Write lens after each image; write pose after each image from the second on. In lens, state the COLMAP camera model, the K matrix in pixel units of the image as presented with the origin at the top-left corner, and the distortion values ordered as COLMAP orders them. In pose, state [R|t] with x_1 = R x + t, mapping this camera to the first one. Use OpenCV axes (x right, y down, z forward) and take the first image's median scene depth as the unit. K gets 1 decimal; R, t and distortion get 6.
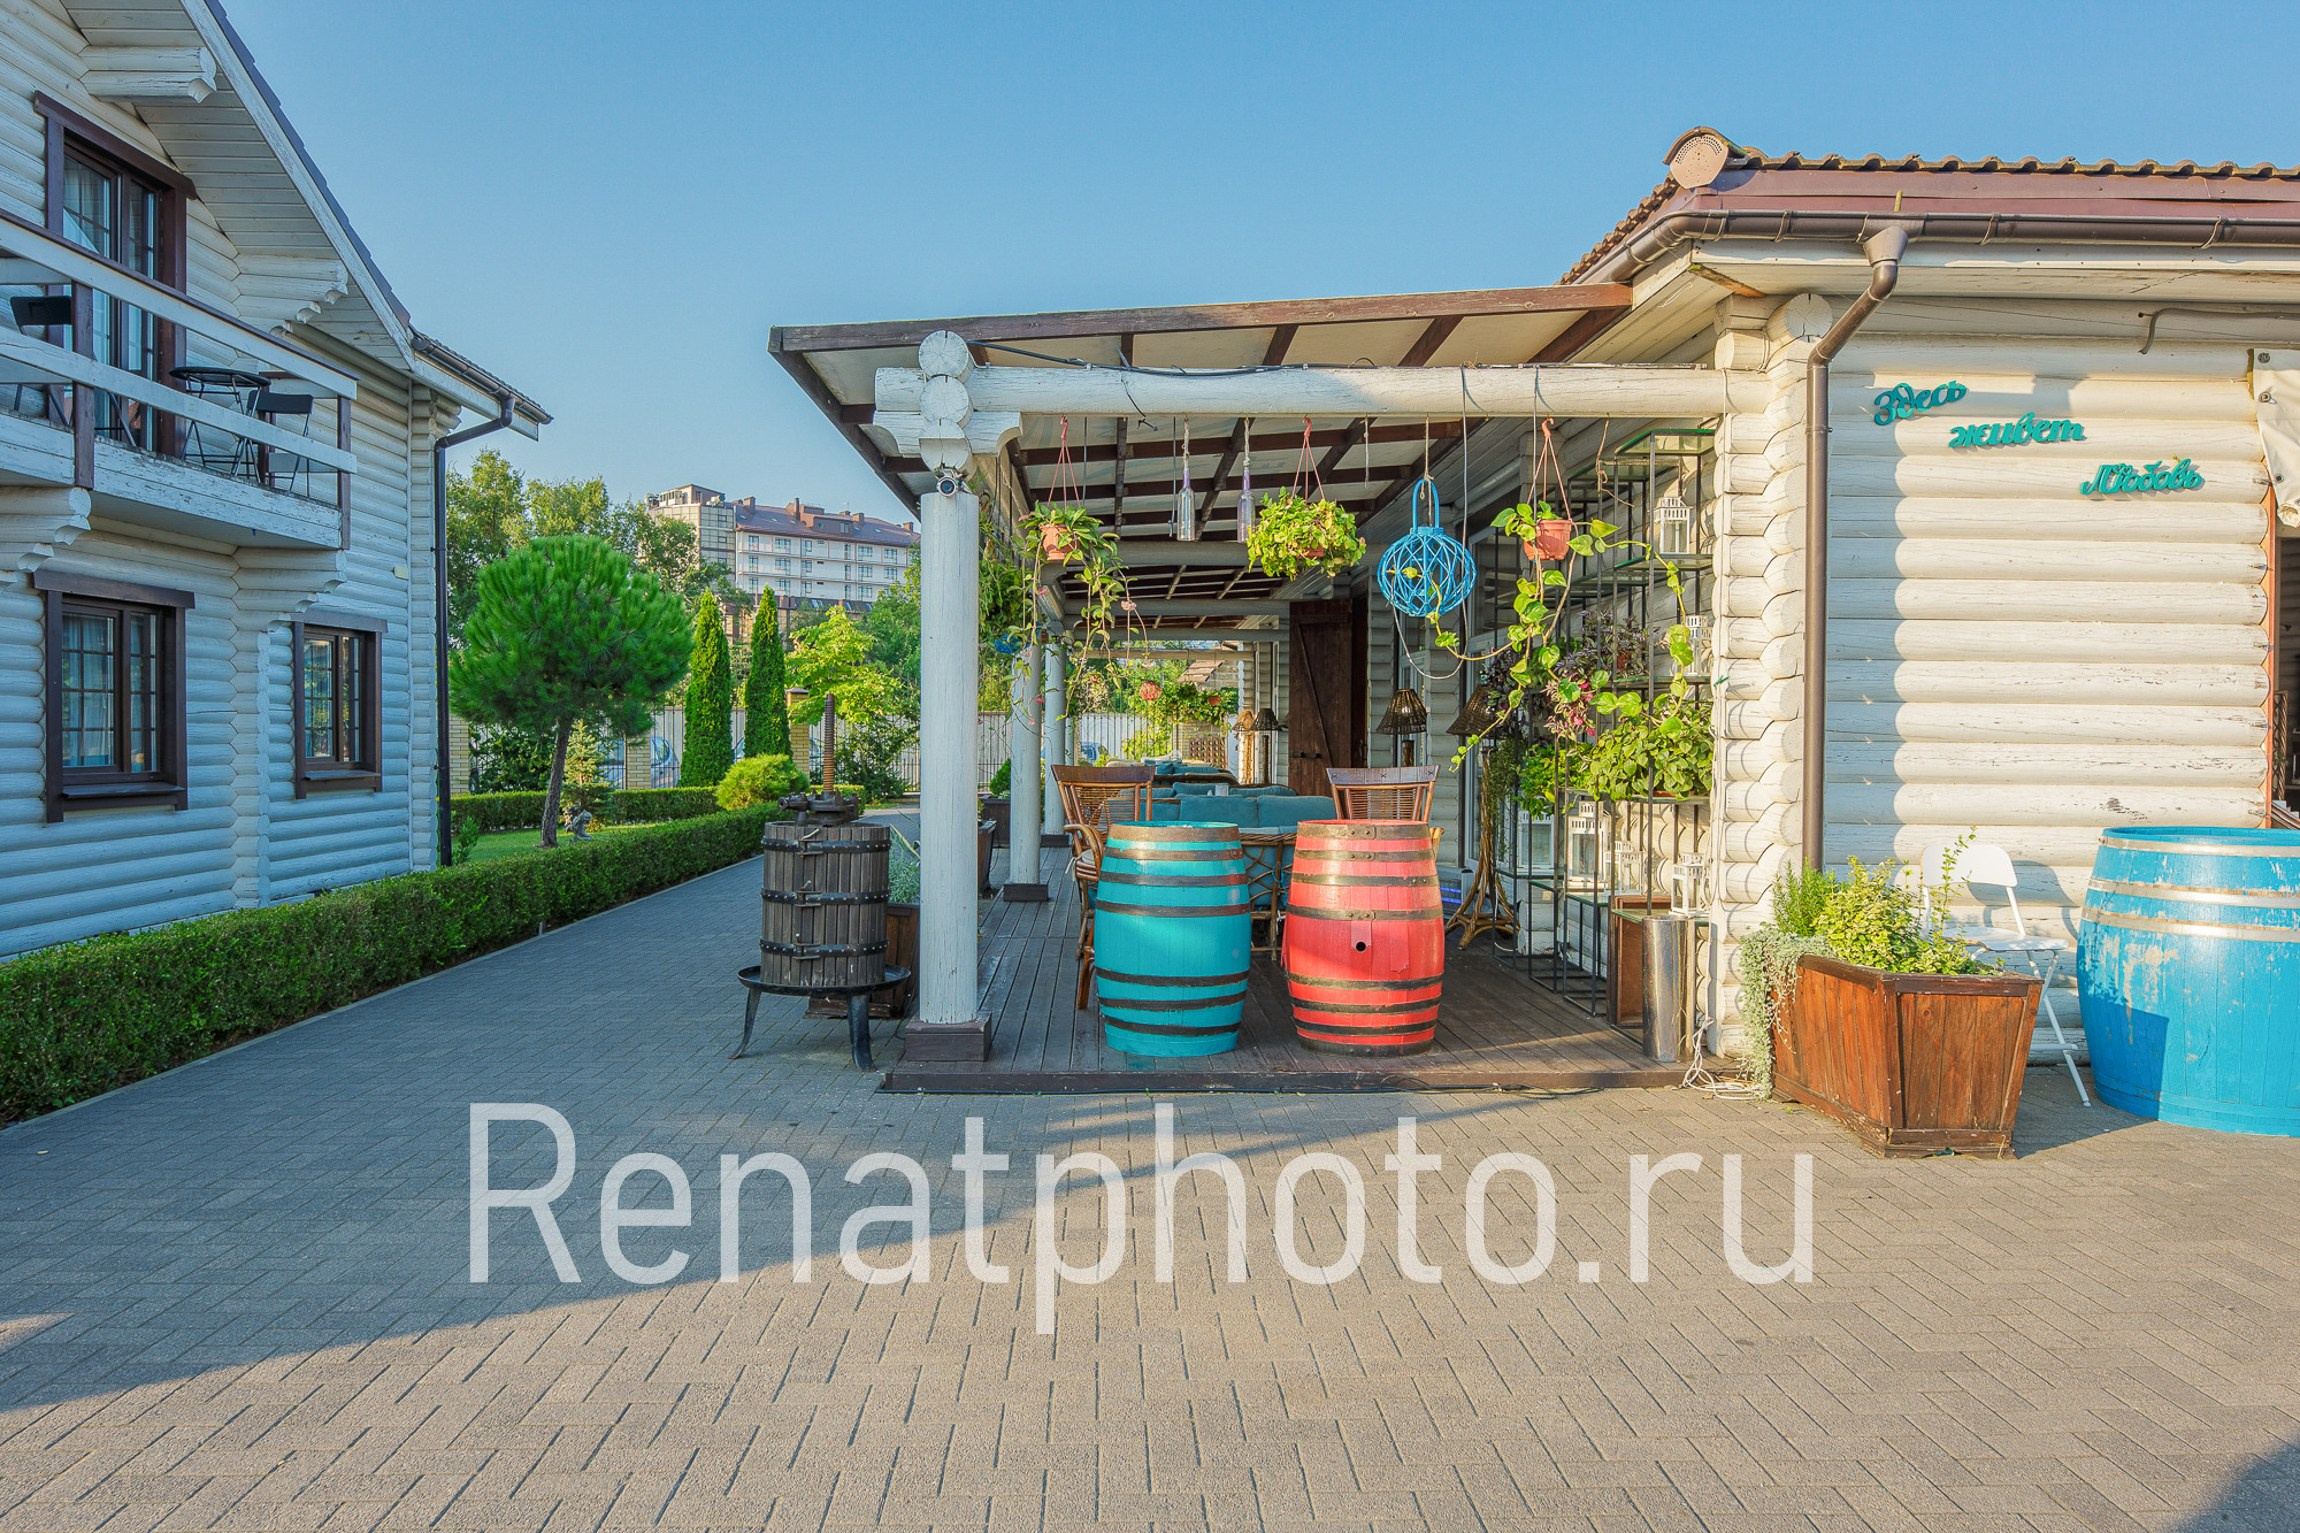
lens RADIAL K [[1498.4, 0, 1142.2], [0, 1498.4, 764.0], [0, 0, 1]] dist [0.000497, -0.001260]
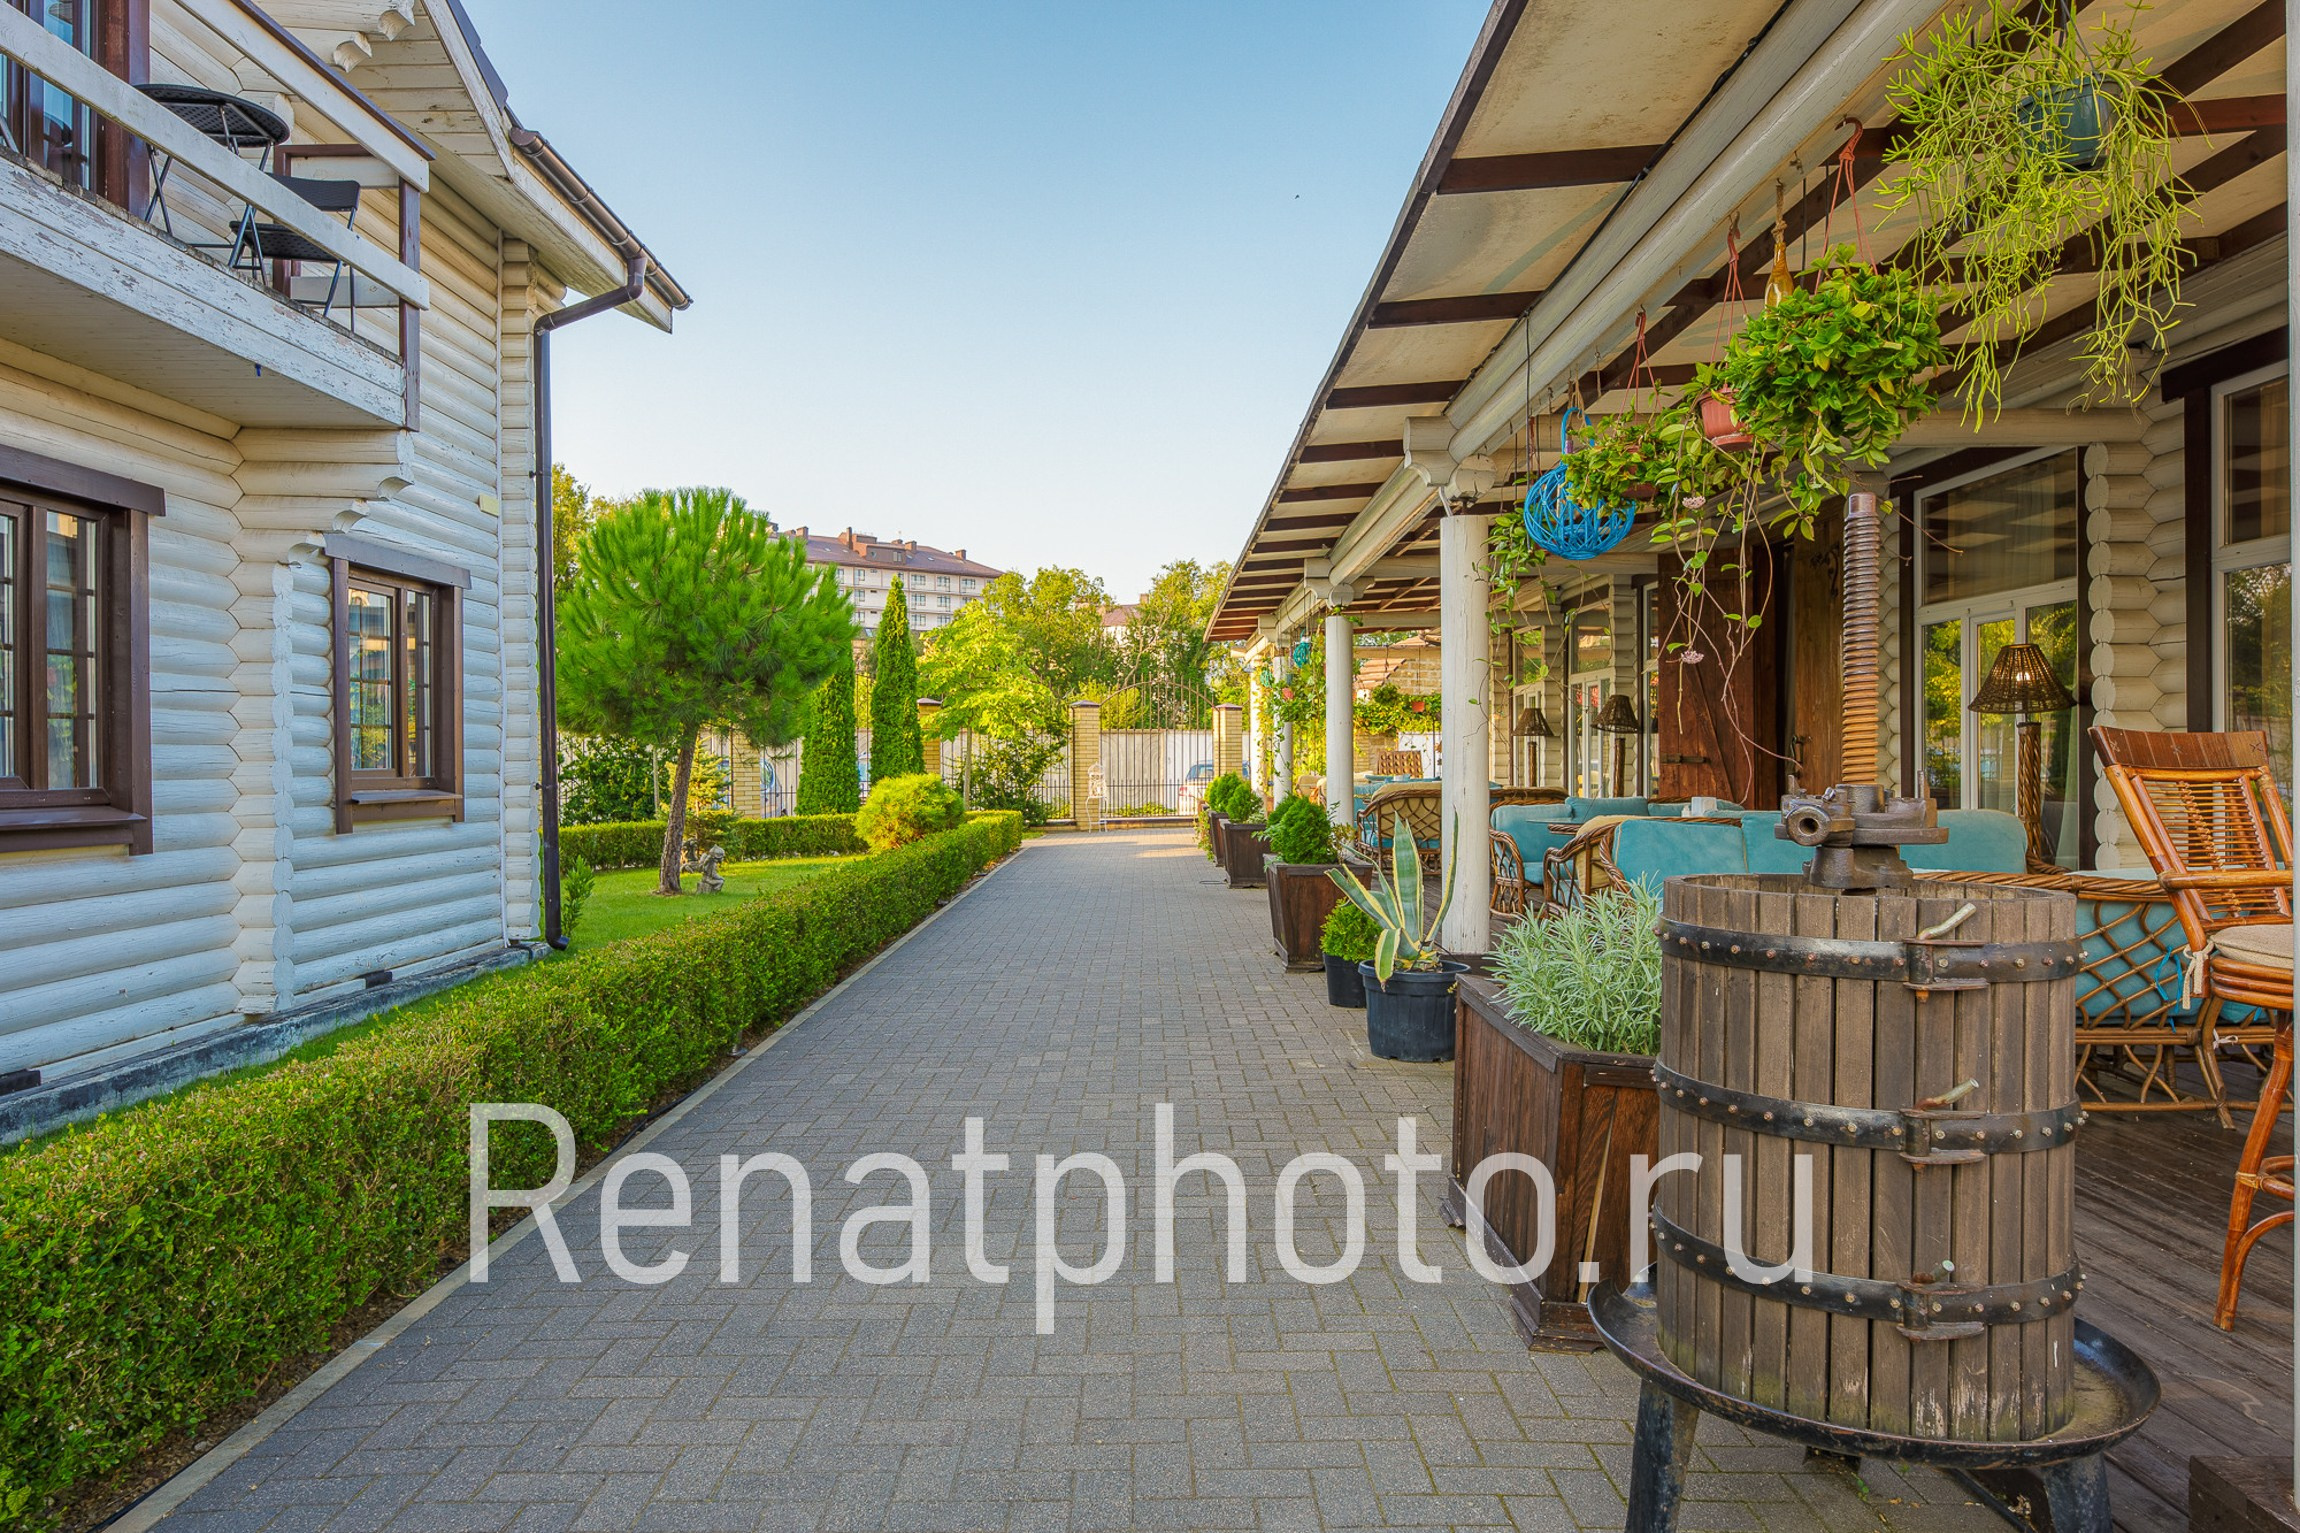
lens RADIAL K [[1489.4, 0, 1150.0], [0, 1489.4, 766.5], [0, 0, 1]] dist [-0.005280, -0.000621]
pose [[0.999651, -0.012818, -0.023114, -0.214943], [0.012430, 0.999781, -0.016854, 0.010395], [0.023325, 0.016561, 0.999591, 0.396098]]
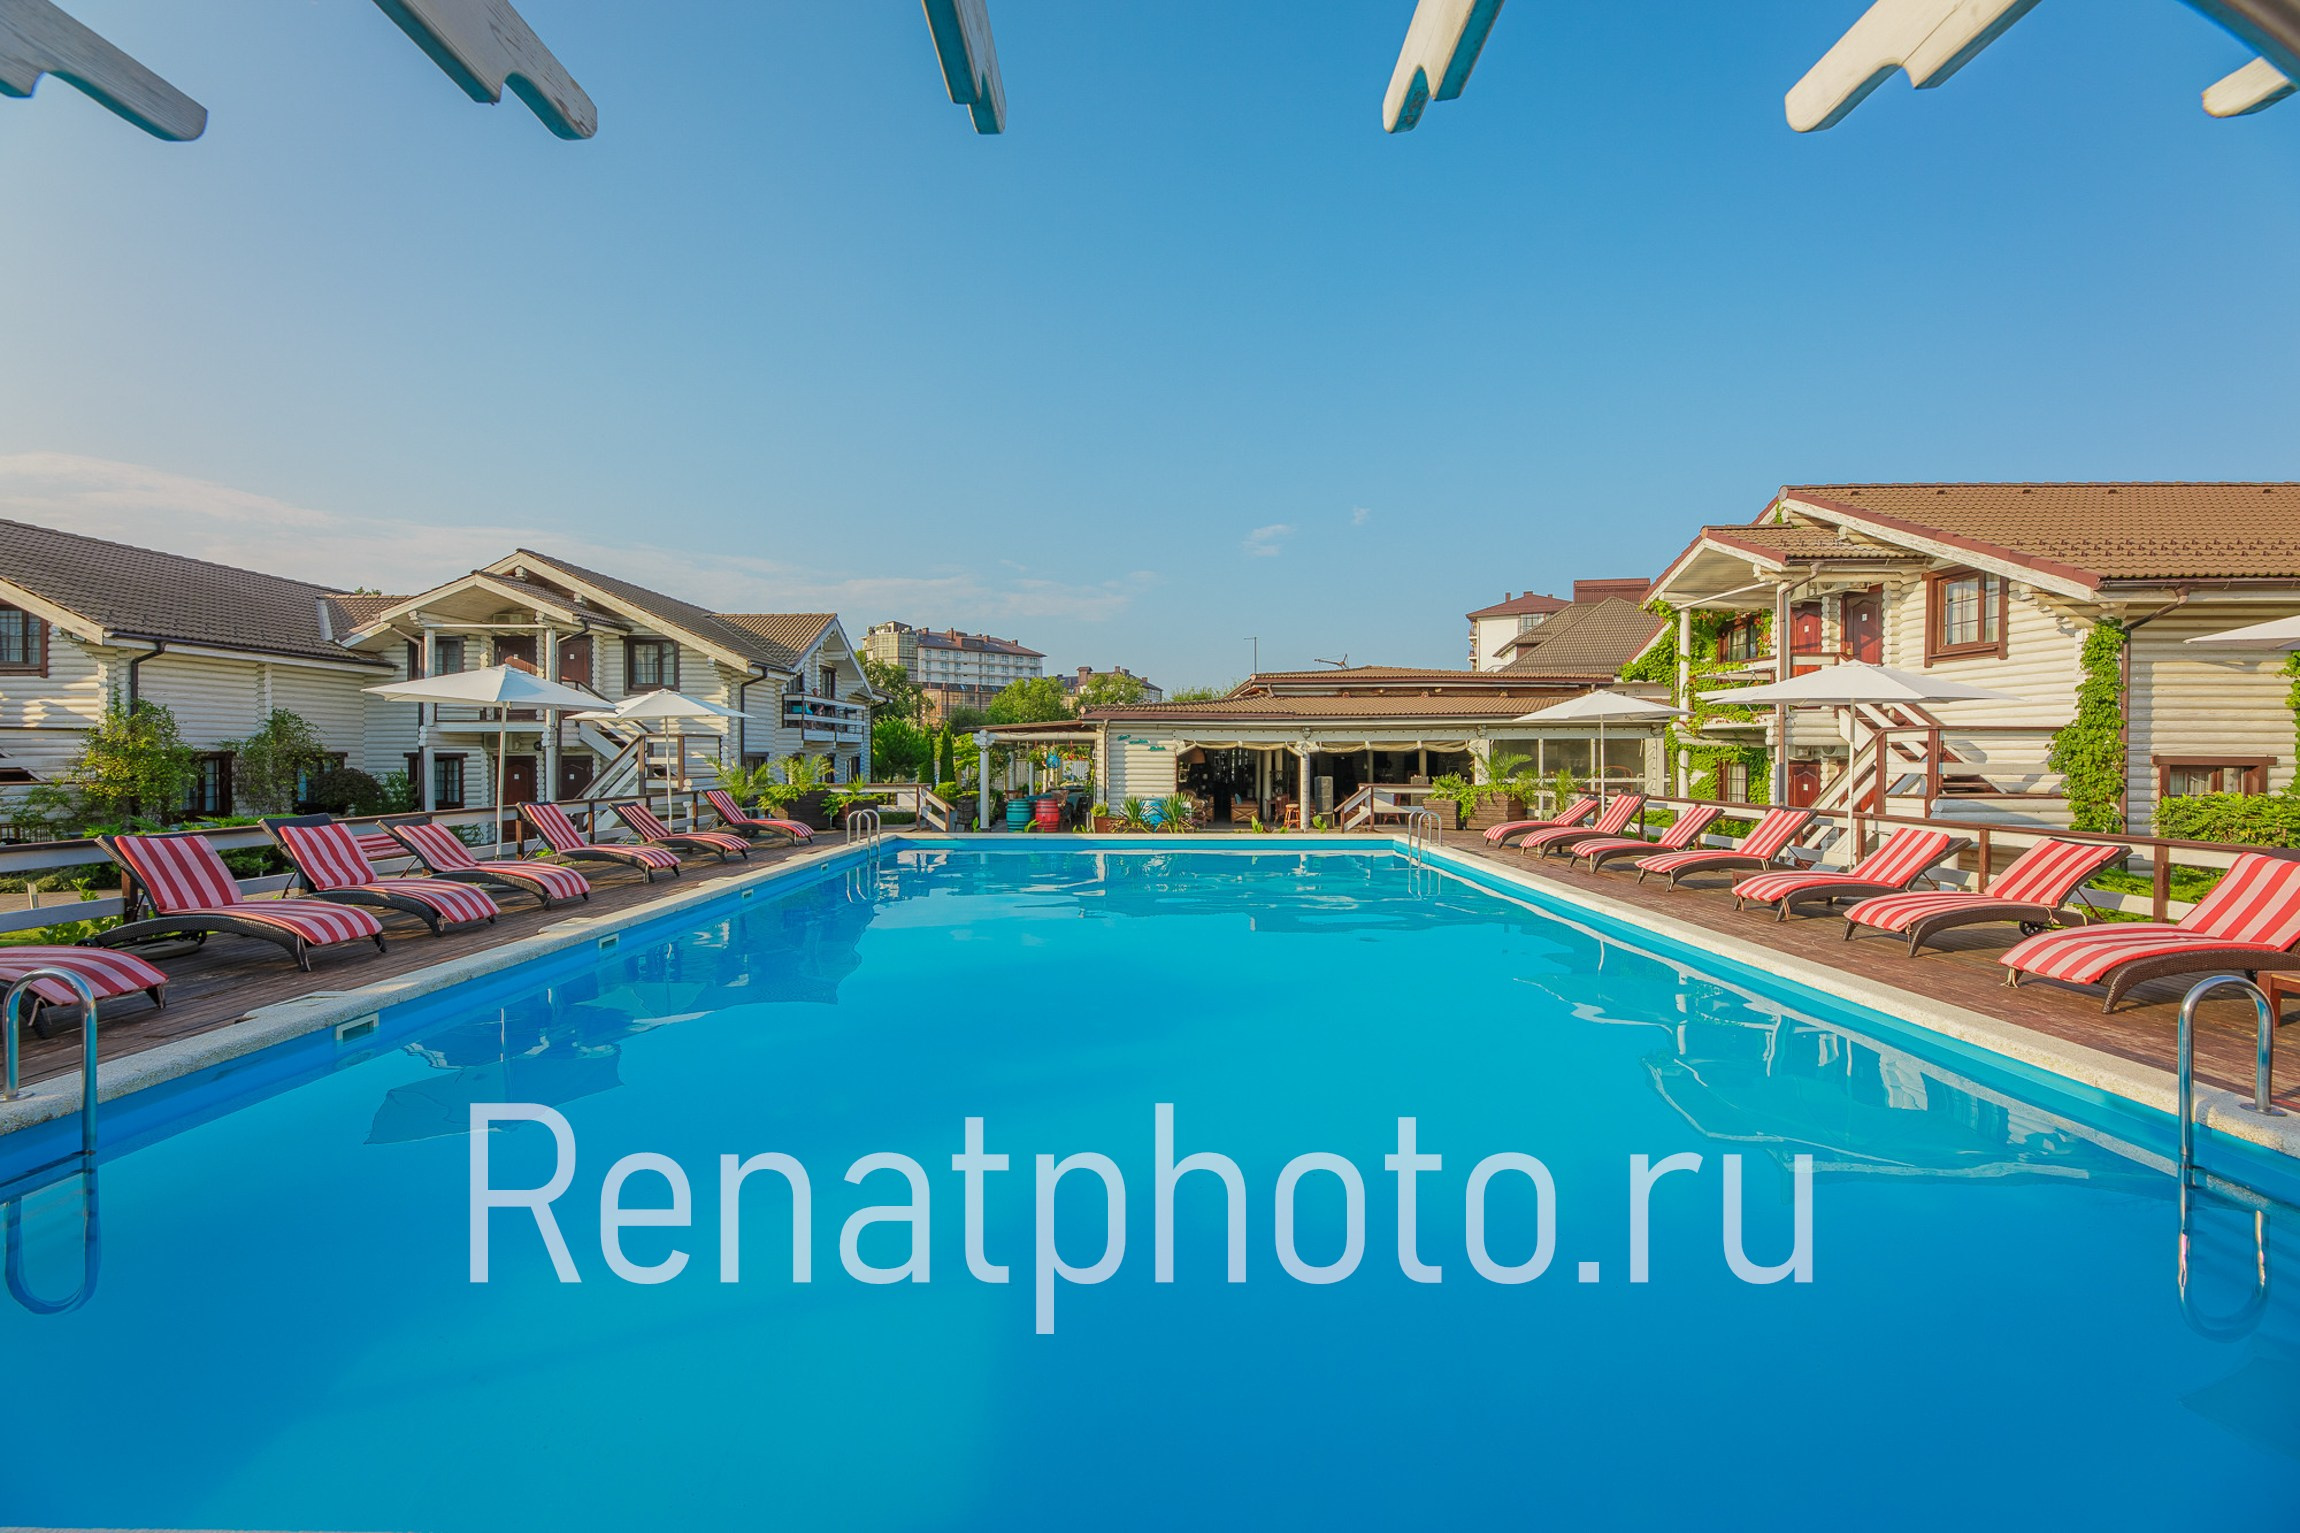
lens RADIAL K [[927.3, 0, 1143.6], [0, 927.3, 764.1], [0, 0, 1]] dist [-0.000711, -0.000225]
pose [[0.999746, -0.005116, -0.021943, 0.398416], [0.004849, 0.999914, -0.012215, -0.037552], [0.022004, 0.012105, 0.999685, -1.854382]]
